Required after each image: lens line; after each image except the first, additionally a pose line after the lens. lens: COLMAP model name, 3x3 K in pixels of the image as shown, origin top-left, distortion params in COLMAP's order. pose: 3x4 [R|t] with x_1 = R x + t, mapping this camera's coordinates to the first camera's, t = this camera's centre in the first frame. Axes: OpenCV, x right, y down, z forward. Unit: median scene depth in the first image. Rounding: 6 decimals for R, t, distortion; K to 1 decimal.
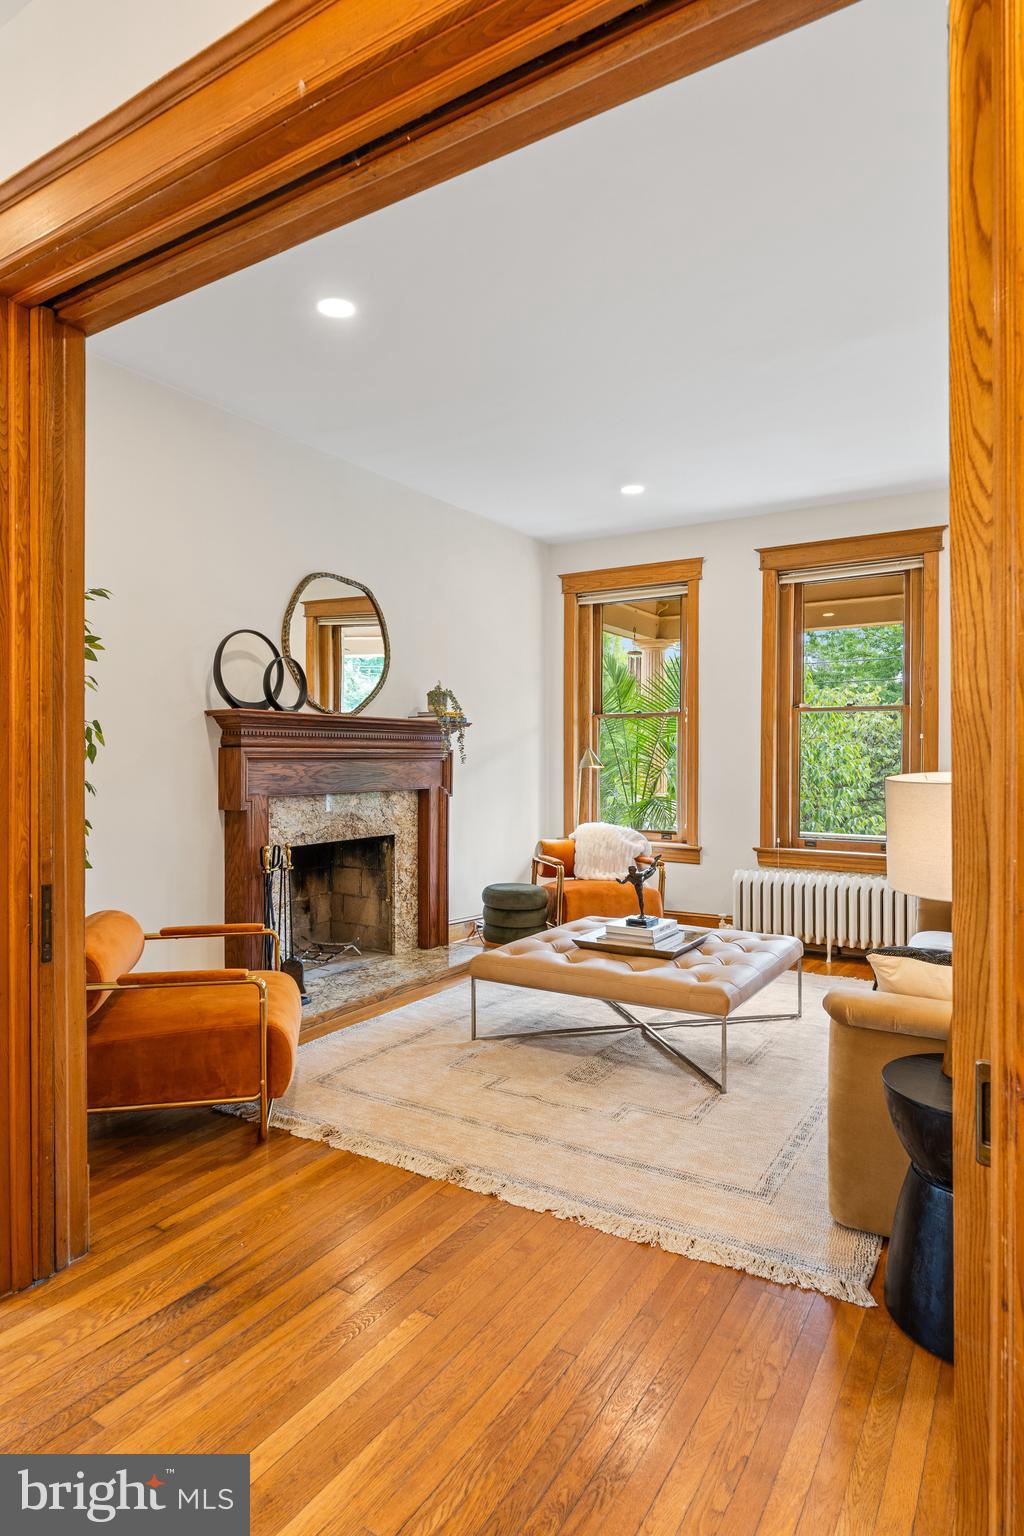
lens RADIAL K [[880.9, 0, 512.3], [0, 880.9, 762.0], [0, 0, 1]] dist [-0.006083, -0.000146]
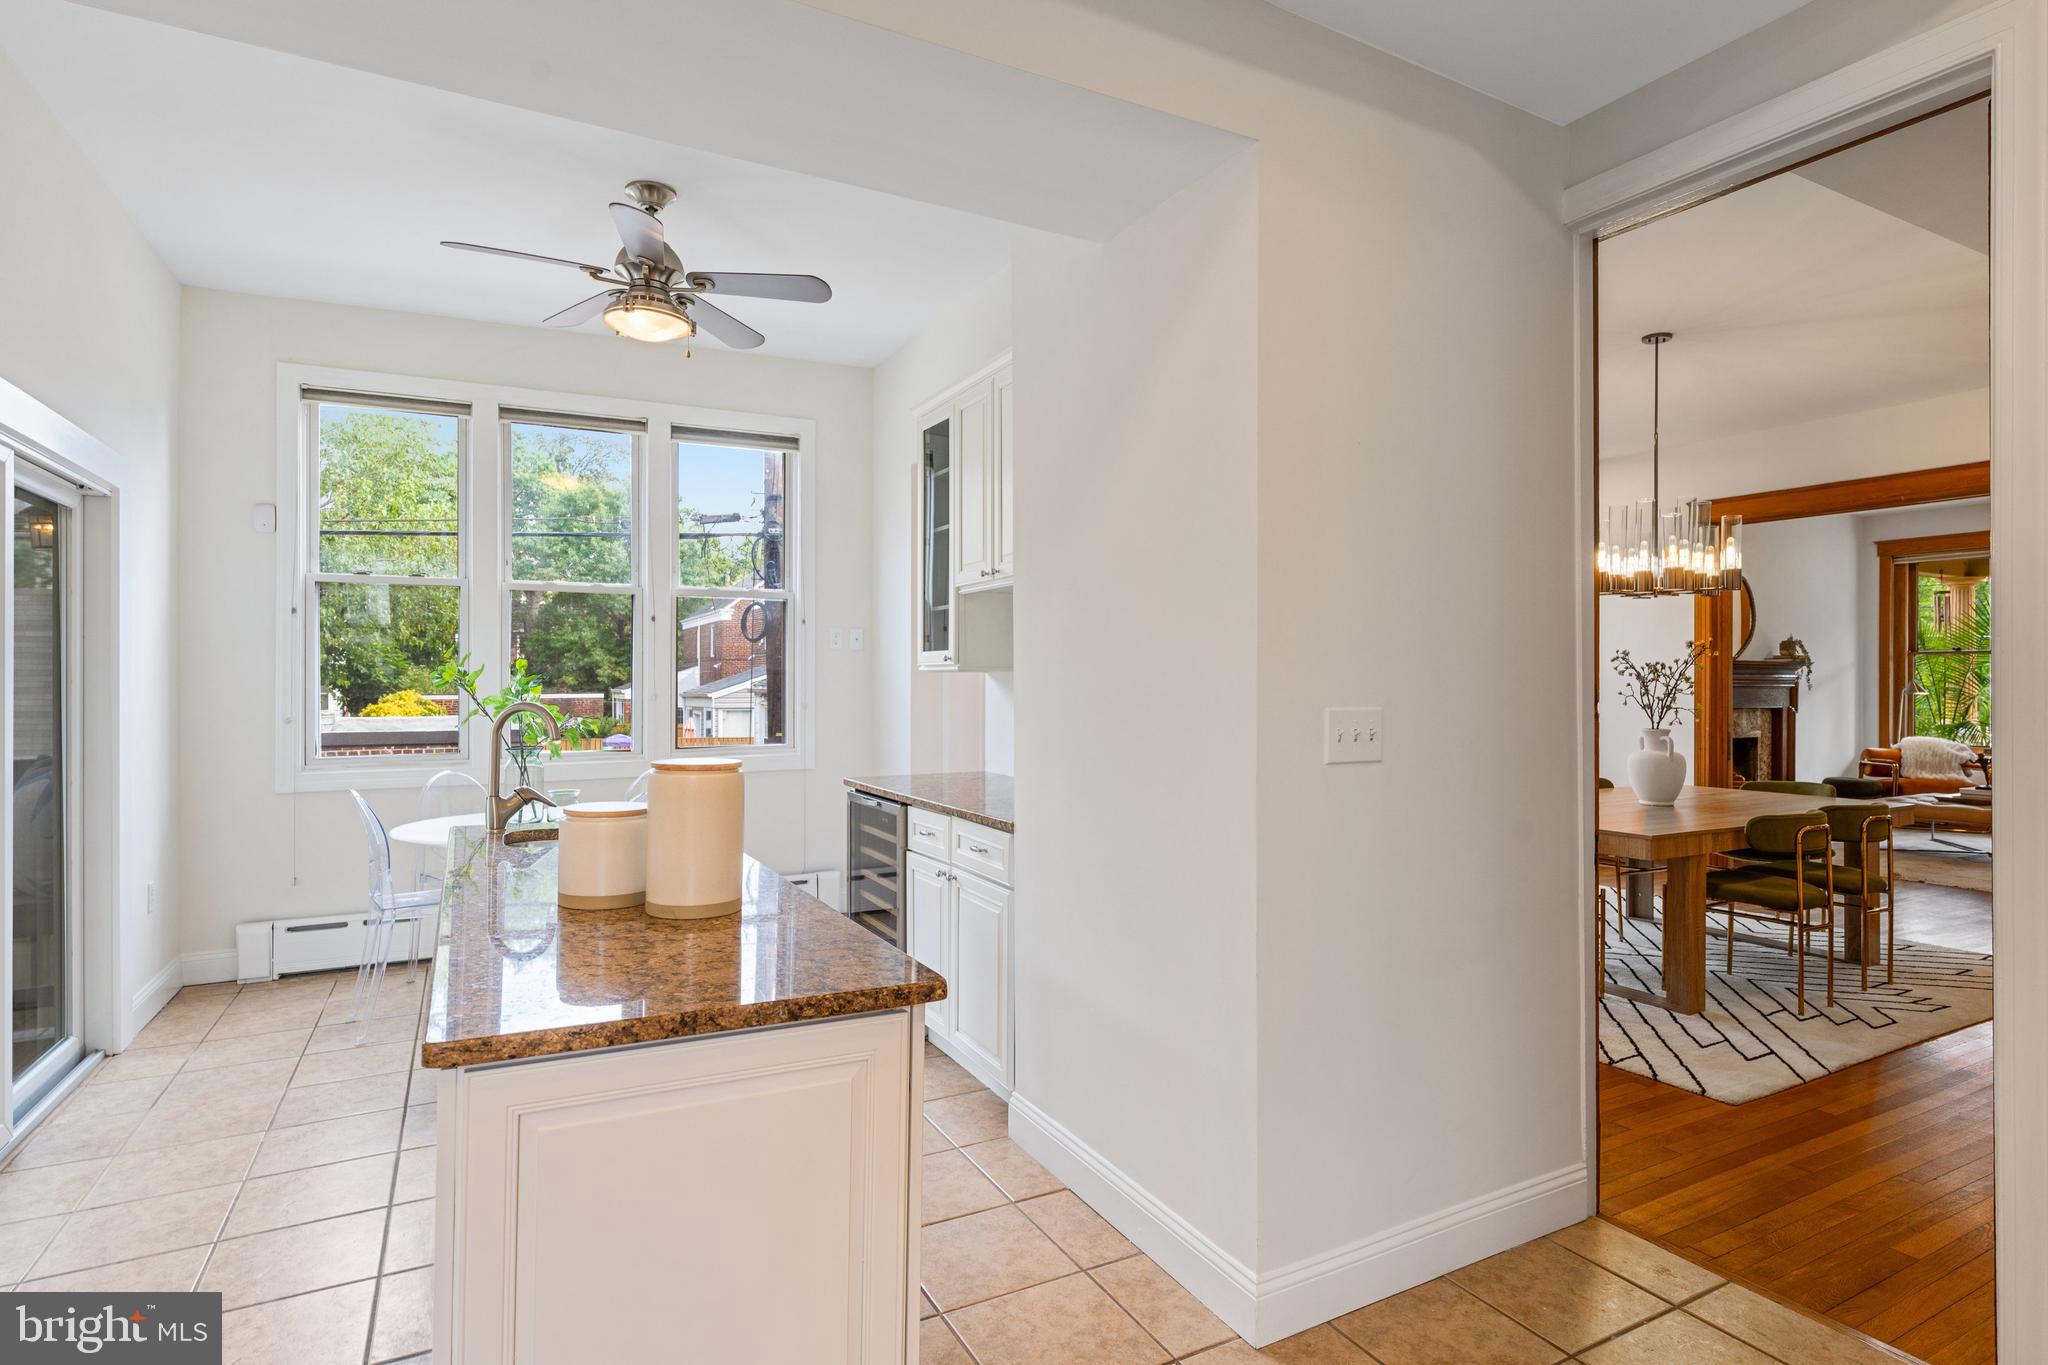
lens RADIAL K [[1043.4, 0, 1034.3], [0, 1043.4, 675.3], [0, 0, 1]] dist [0.001003, -0.000973]
pose [[0.863806, -0.000453, -0.503825, -0.271245], [-0.004416, 0.999954, -0.008469, -0.003001], [0.503806, 0.009540, 0.863764, -1.044110]]
